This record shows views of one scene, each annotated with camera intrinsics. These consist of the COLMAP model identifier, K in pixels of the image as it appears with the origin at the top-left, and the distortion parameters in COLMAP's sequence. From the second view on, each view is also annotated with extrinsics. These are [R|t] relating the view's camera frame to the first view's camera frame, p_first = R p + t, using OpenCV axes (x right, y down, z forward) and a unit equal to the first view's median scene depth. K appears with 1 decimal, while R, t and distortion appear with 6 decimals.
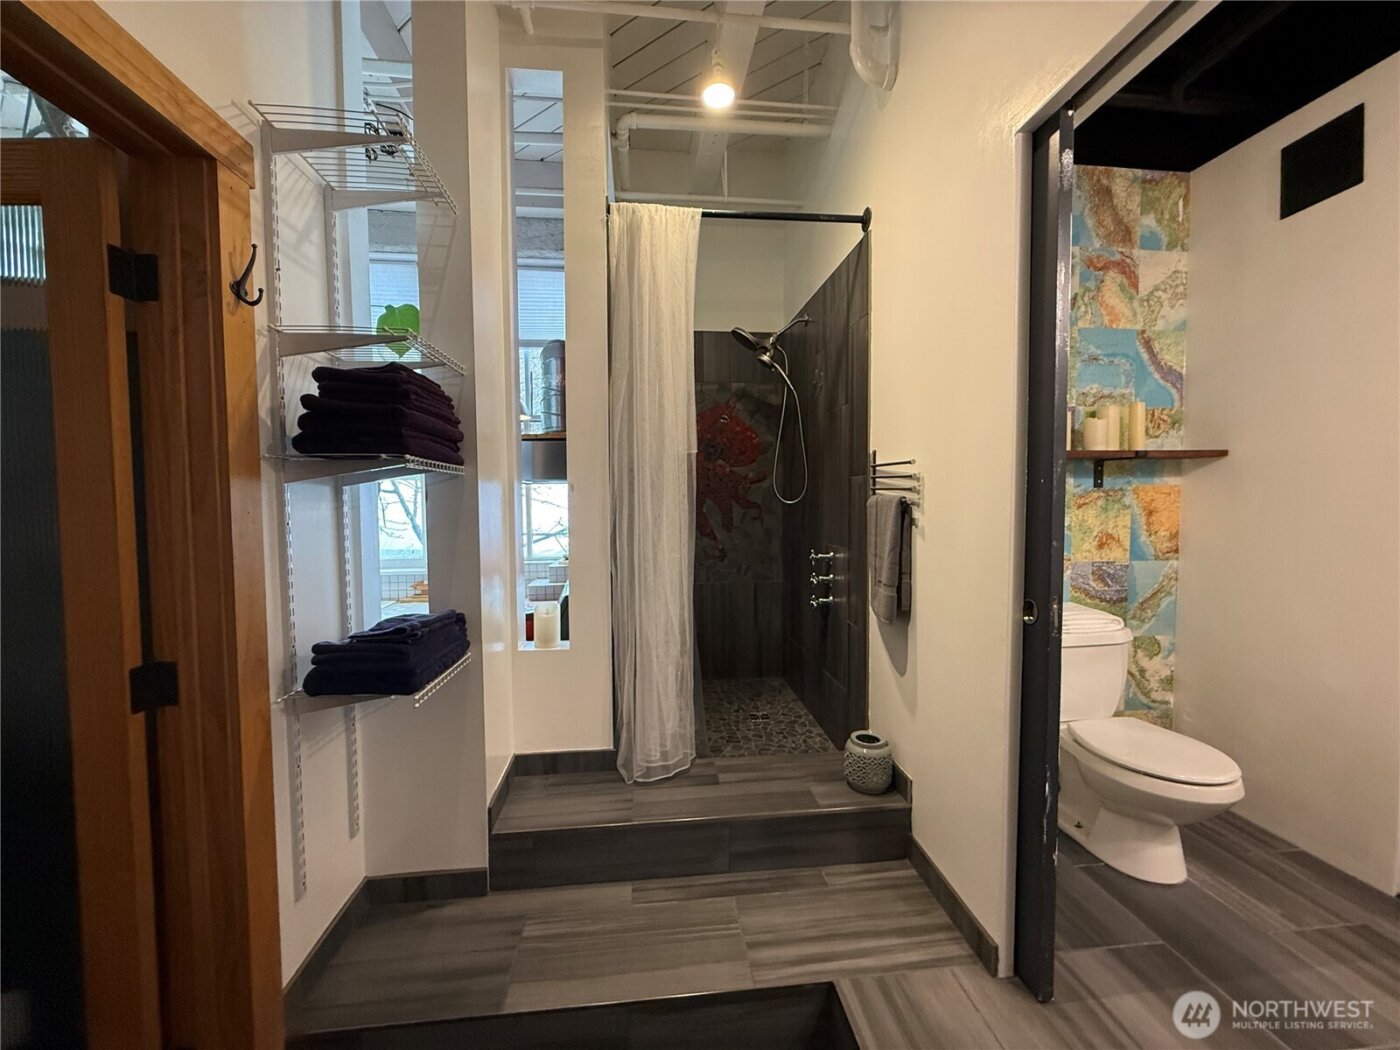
lens RADIAL K [[556.0, 0, 700.3], [0, 556.0, 523.9], [0, 0, 1]] dist [-0.000500, 0.000587]
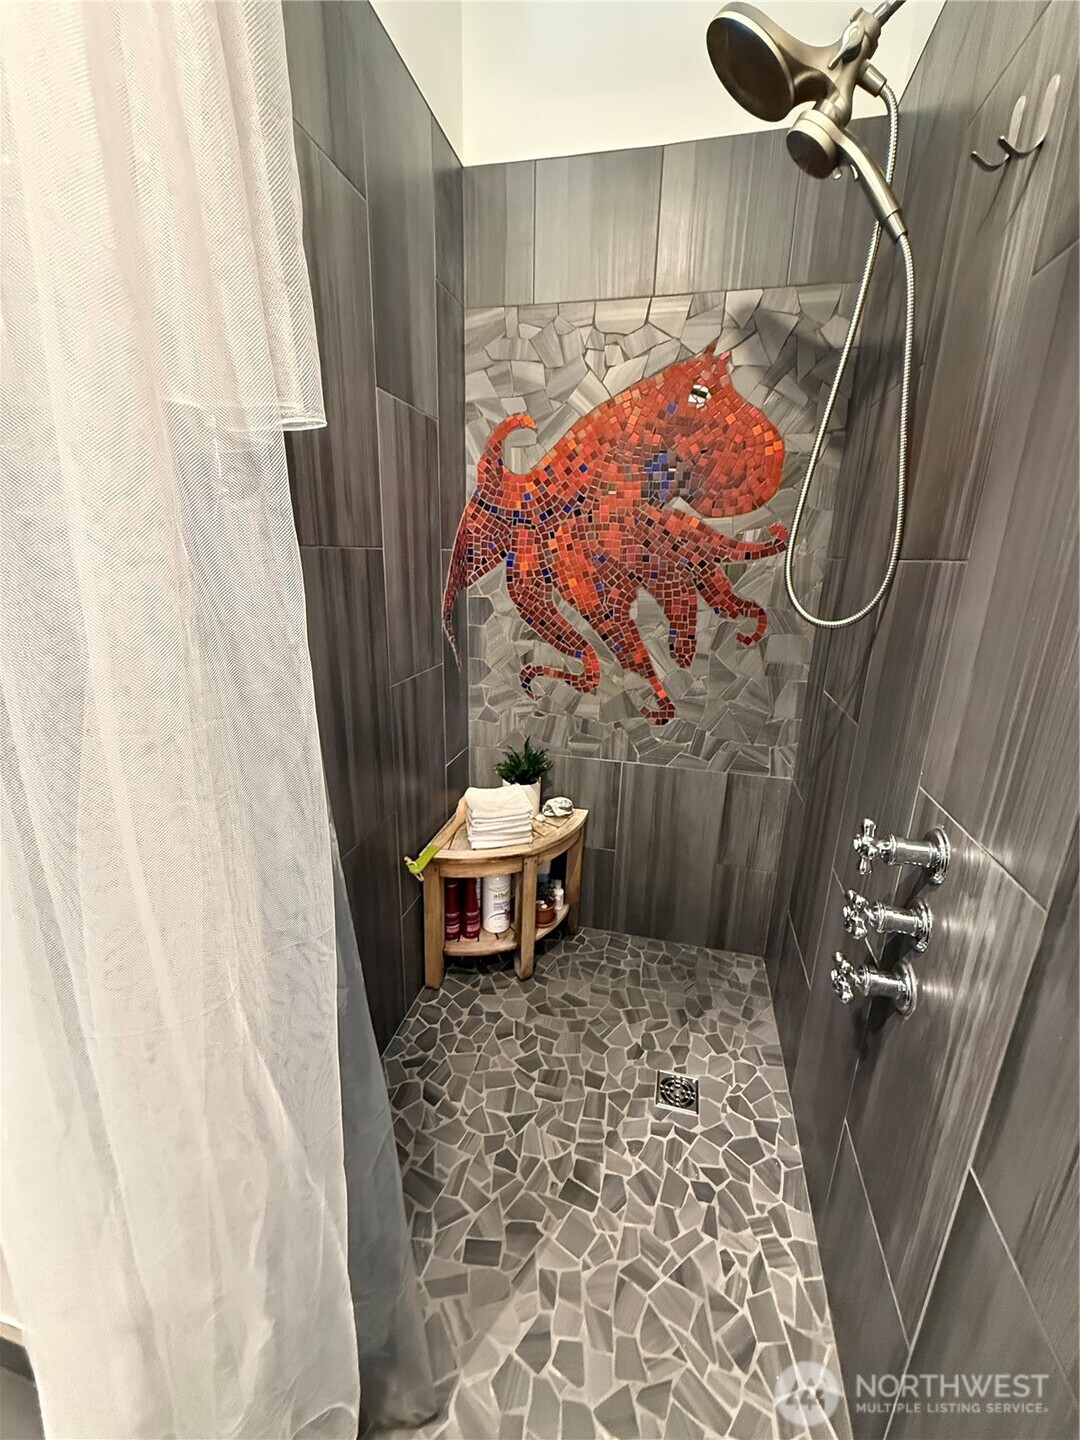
lens RADIAL K [[571.9, 0, 544.0], [0, 571.9, 715.1], [0, 0, 1]] dist [-0.000500, 0.000587]
pose [[0.940412, 0.122914, -0.317044, 0.099589], [-0.048046, 0.971059, 0.233956, -0.050833], [0.336625, -0.204782, 0.919102, 0.519764]]
